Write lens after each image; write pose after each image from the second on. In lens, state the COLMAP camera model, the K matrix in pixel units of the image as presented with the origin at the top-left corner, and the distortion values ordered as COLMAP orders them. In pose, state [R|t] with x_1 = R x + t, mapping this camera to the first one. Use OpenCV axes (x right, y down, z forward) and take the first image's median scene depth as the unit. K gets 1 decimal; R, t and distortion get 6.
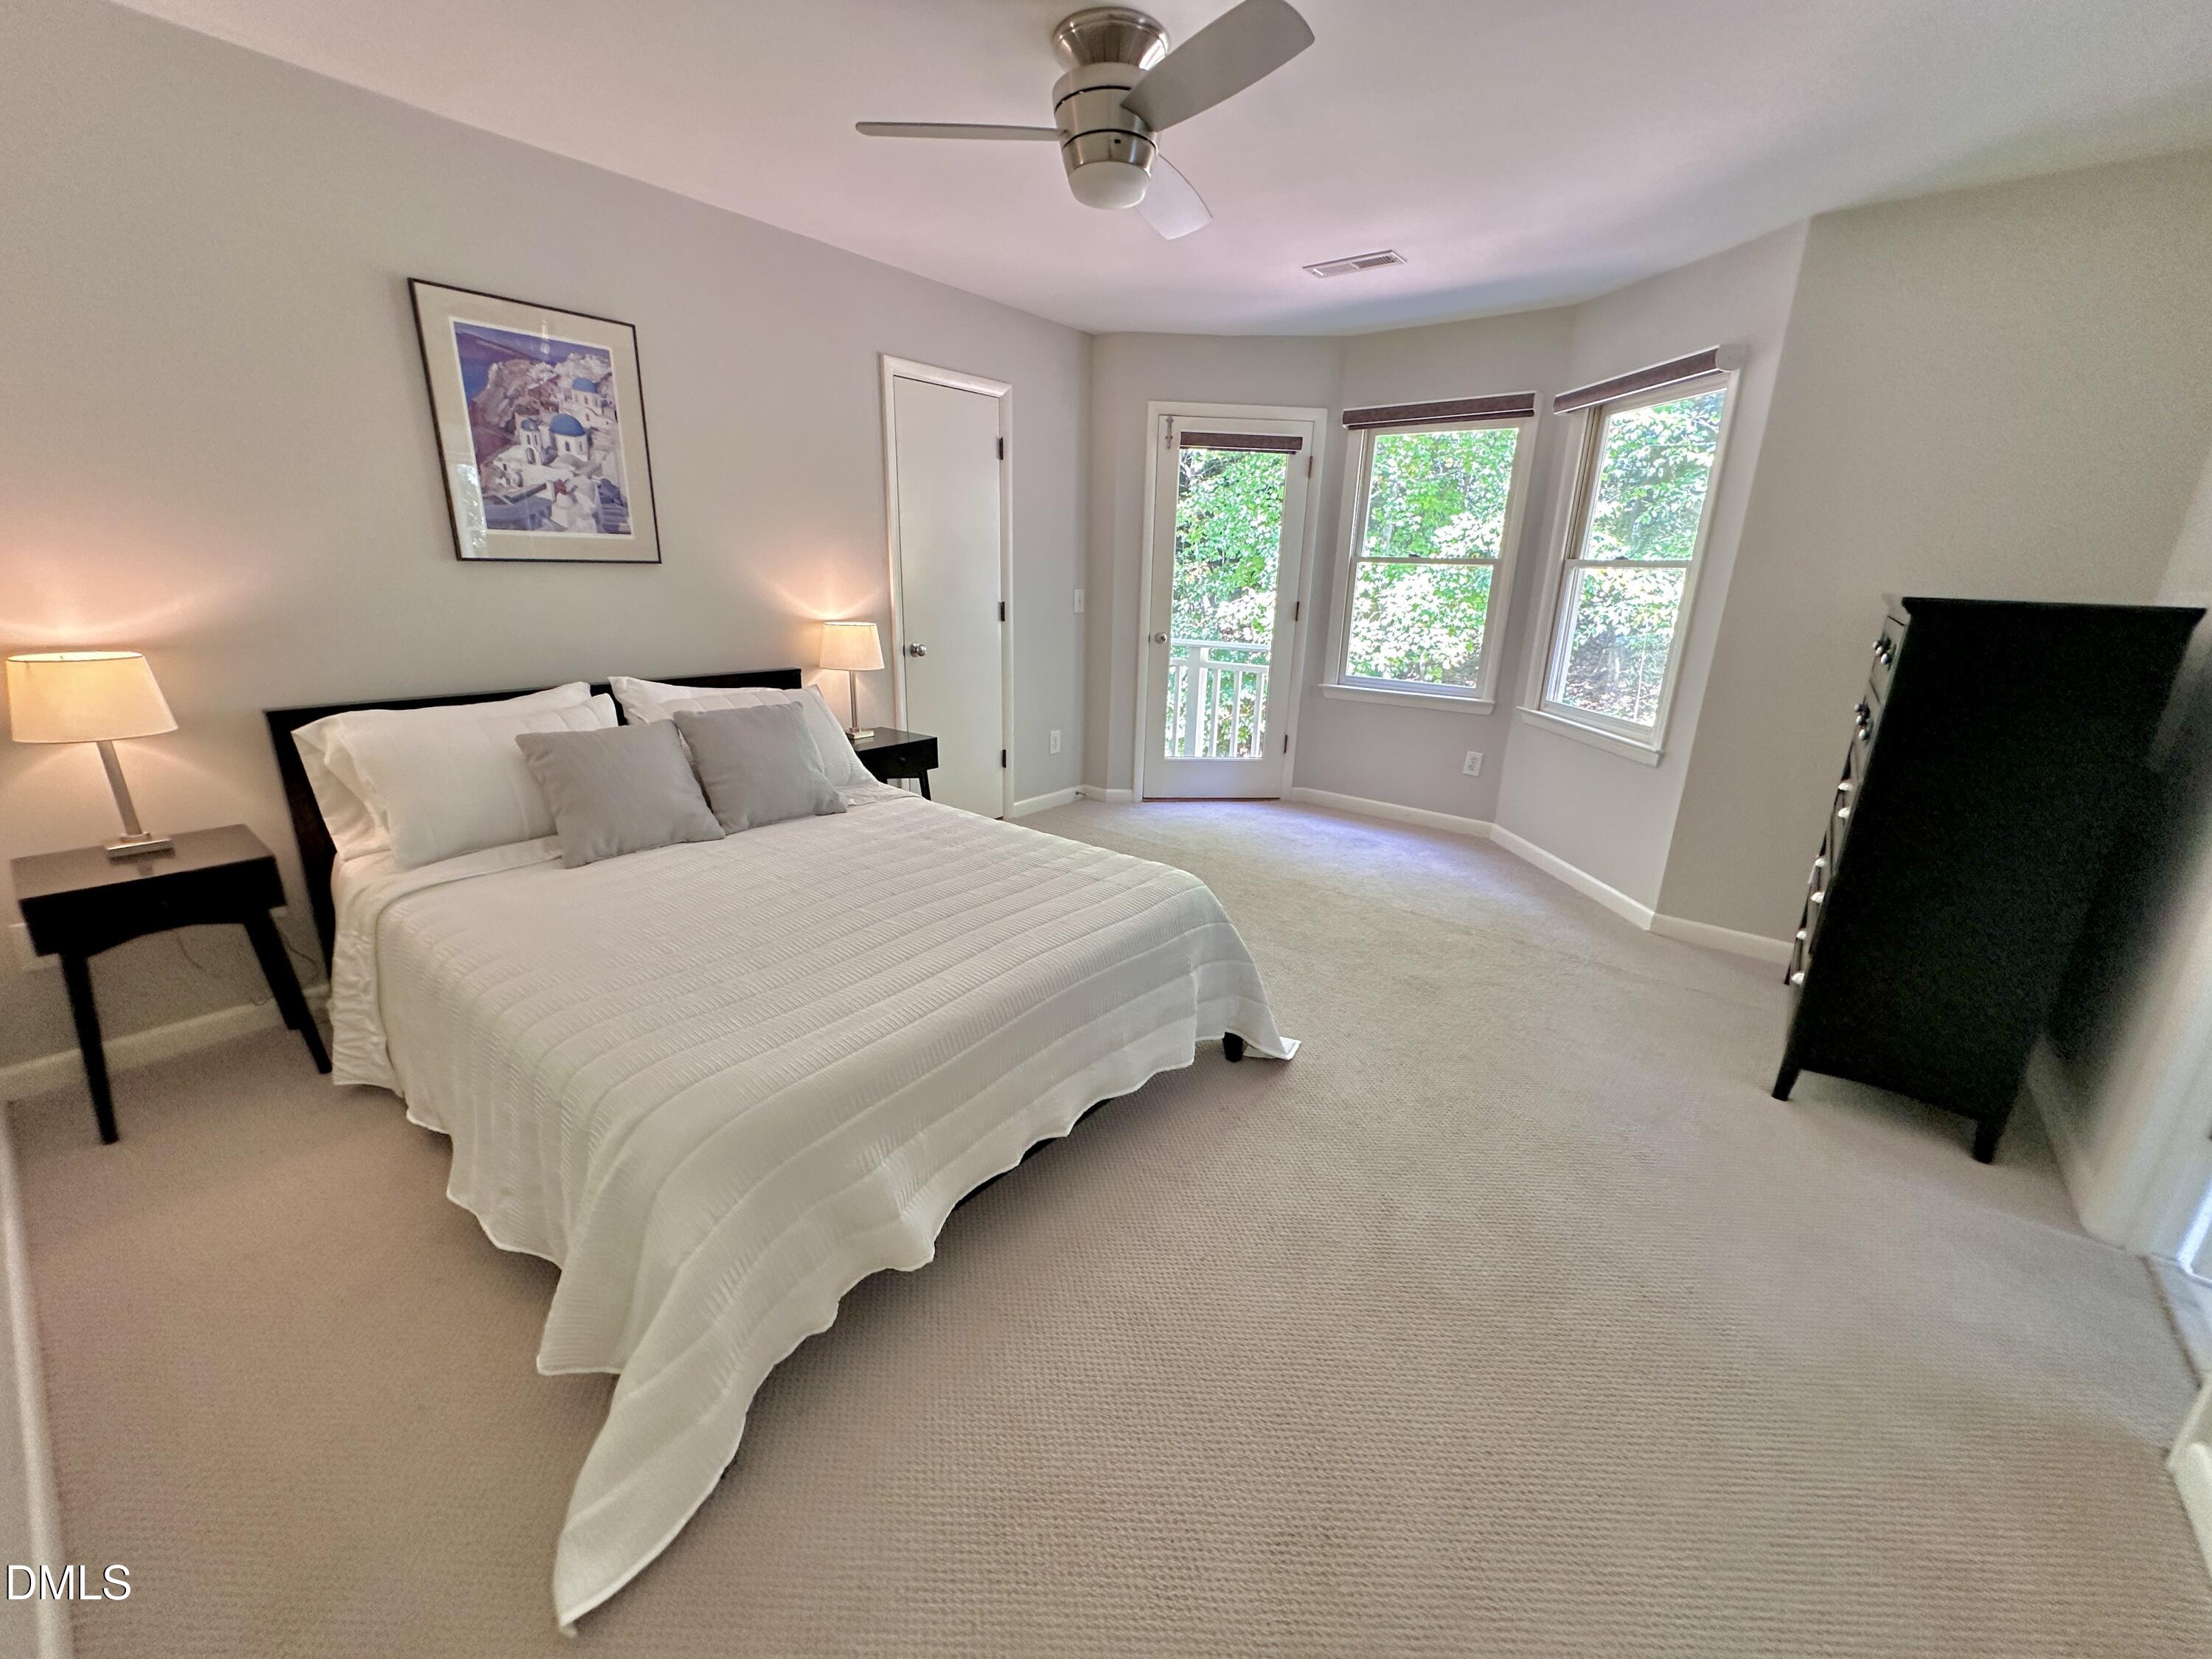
lens RADIAL K [[880.2, 0, 1105.2], [0, 880.2, 832.5], [0, 0, 1]] dist [-0.003936, -0.000061]
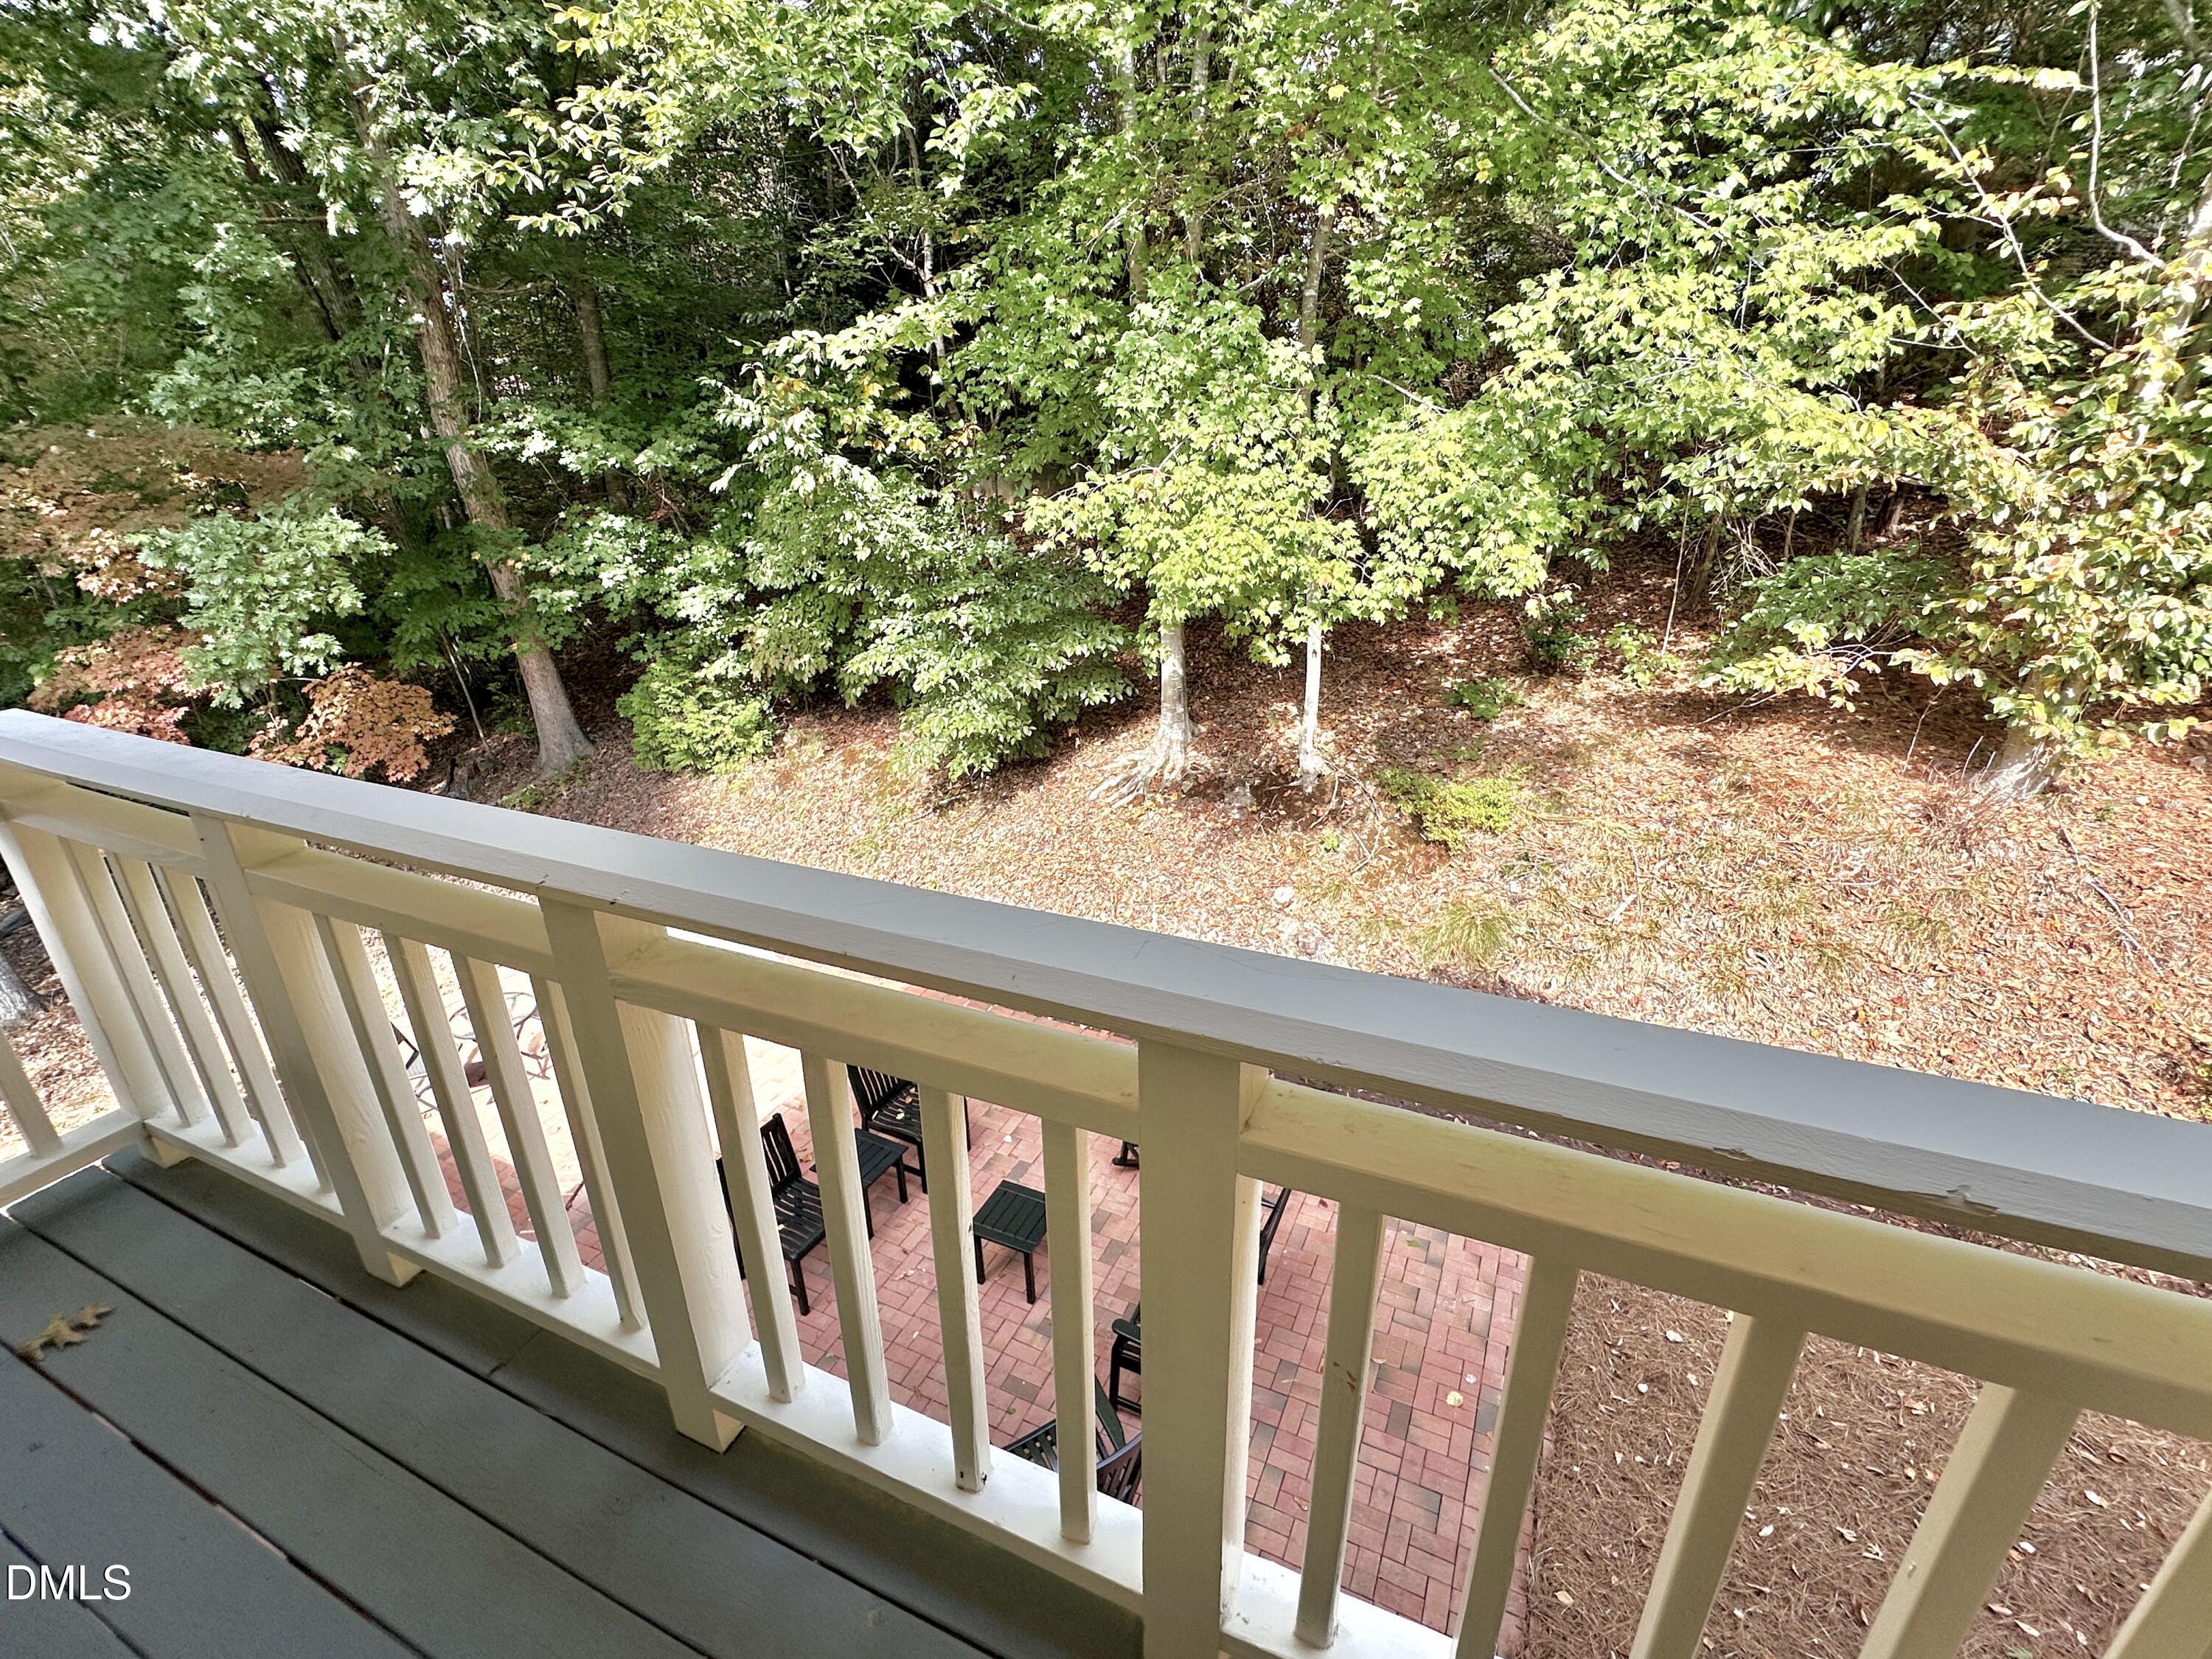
lens RADIAL K [[997.7, 0, 1099.7], [0, 997.7, 832.1], [0, 0, 1]] dist [-0.004065, -0.000393]
pose [[0.968533, -0.139203, 0.206316, 0.030056], [0.118315, 0.986821, 0.110392, -0.137027], [-0.218964, -0.082508, 0.972238, 0.445270]]
